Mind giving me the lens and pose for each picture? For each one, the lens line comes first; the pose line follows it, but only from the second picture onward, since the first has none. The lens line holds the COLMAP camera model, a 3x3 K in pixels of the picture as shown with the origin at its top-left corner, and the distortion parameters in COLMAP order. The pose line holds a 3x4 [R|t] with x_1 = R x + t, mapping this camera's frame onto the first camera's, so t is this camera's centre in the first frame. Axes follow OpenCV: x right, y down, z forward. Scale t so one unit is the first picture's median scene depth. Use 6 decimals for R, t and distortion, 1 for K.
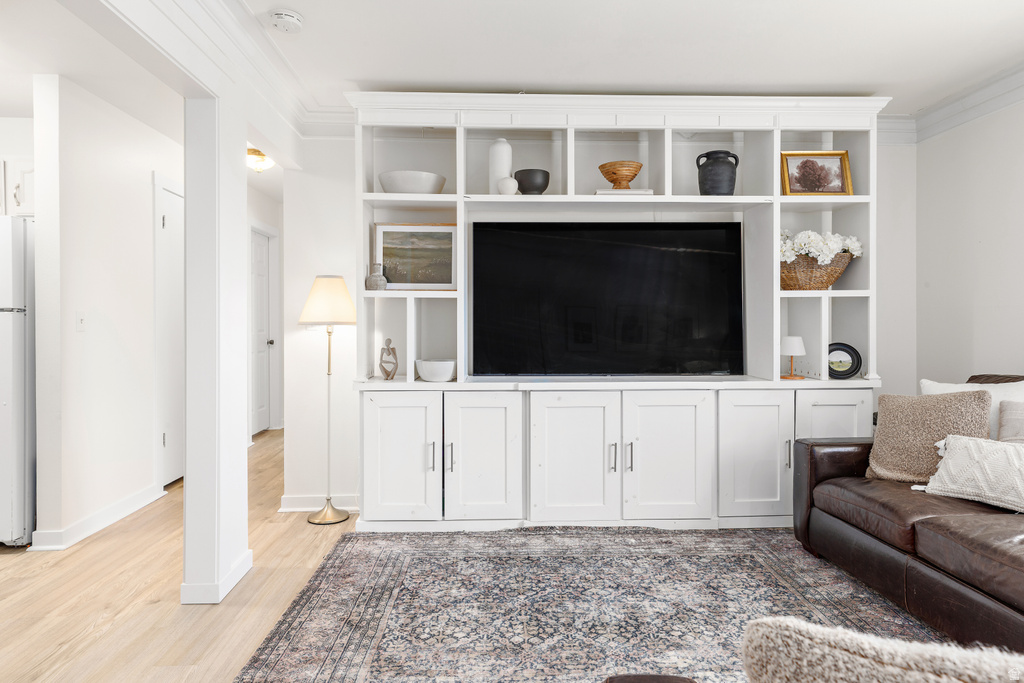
lens RADIAL K [[576.4, 0, 511.9], [0, 576.4, 322.1], [0, 0, 1]] dist [0.002553, 0.000076]
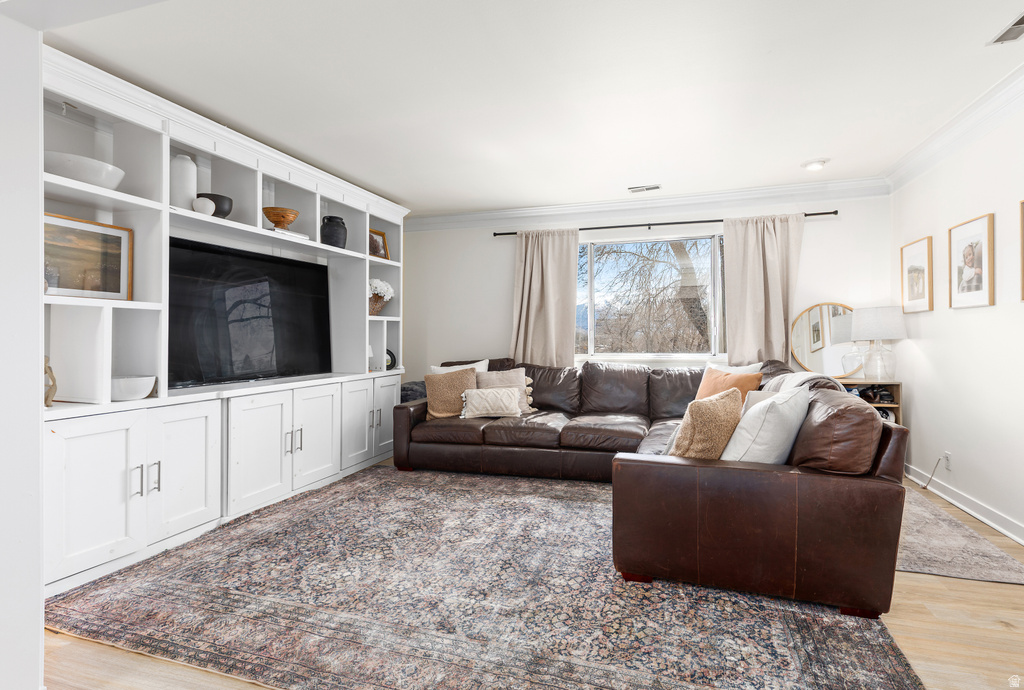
lens RADIAL K [[488.2, 0, 498.8], [0, 488.2, 332.9], [0, 0, 1]] dist [0.001797, 0.000034]
pose [[0.389847, 0.007187, 0.920852, -0.630803], [0.002239, 0.999959, -0.008753, 0.004829], [-0.920877, 0.005474, 0.389815, 0.160945]]
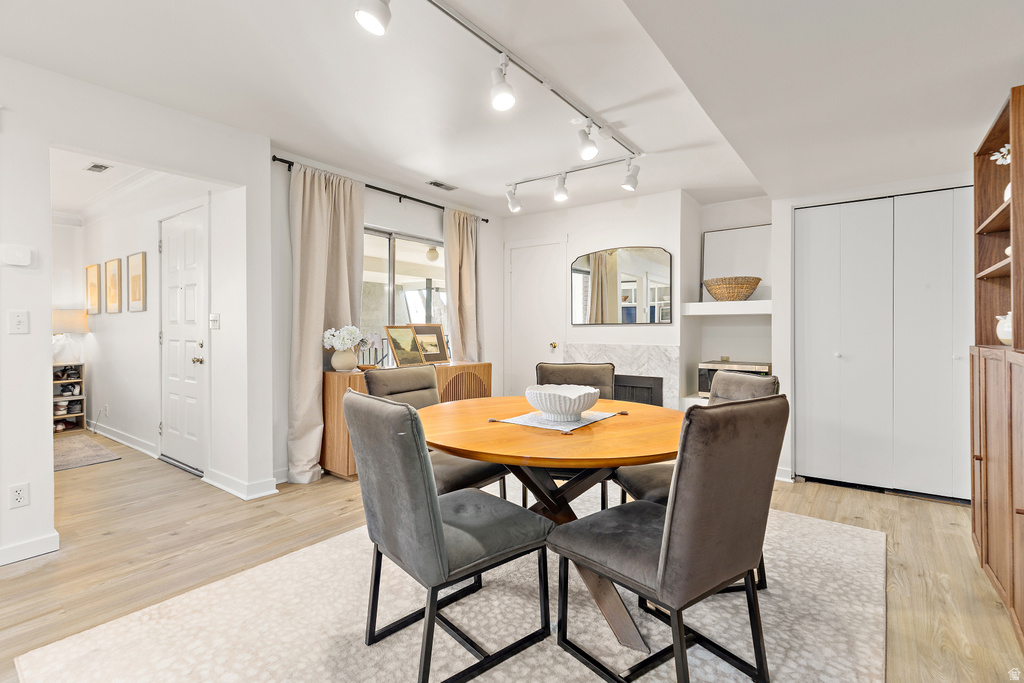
lens RADIAL K [[472.9, 0, 522.2], [0, 472.9, 331.7], [0, 0, 1]] dist [0.001864, -0.000052]
pose [[-0.774855, 0.000401, 0.632139, -1.518313], [0.003129, 0.999990, 0.003201, 0.008500], [-0.632131, 0.004459, -0.774848, 0.001525]]
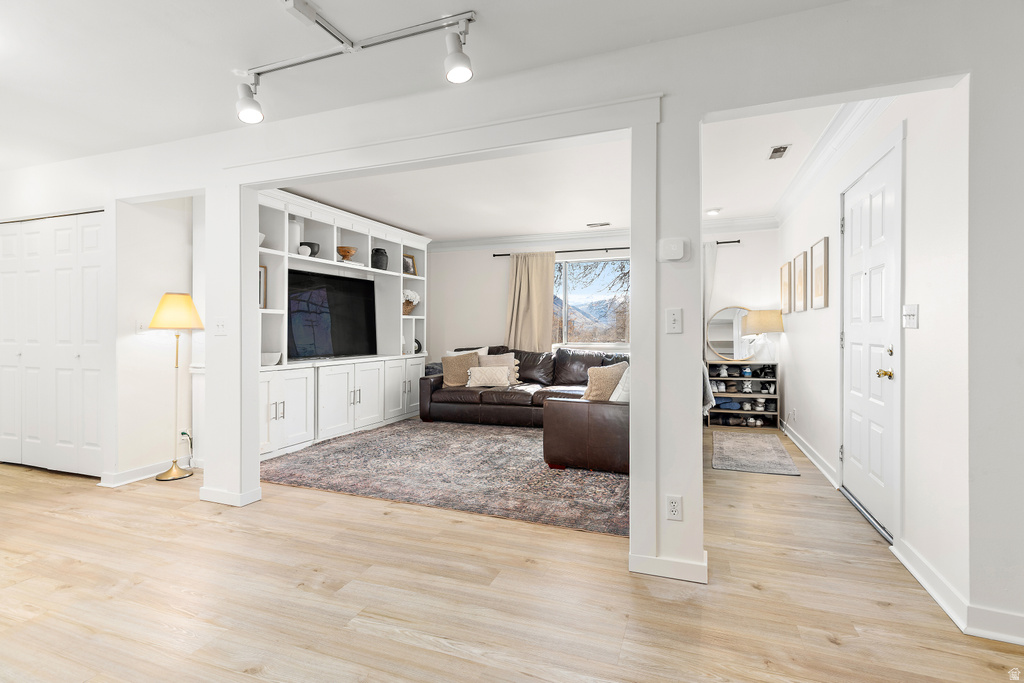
lens RADIAL K [[472.9, 0, 522.2], [0, 472.9, 331.7], [0, 0, 1]] dist [0.001864, -0.000052]
pose [[0.391826, -0.000888, 0.920039, -1.086135], [-0.000248, 0.999999, 0.001070, 0.007761], [-0.920039, -0.000647, 0.391826, -0.167469]]
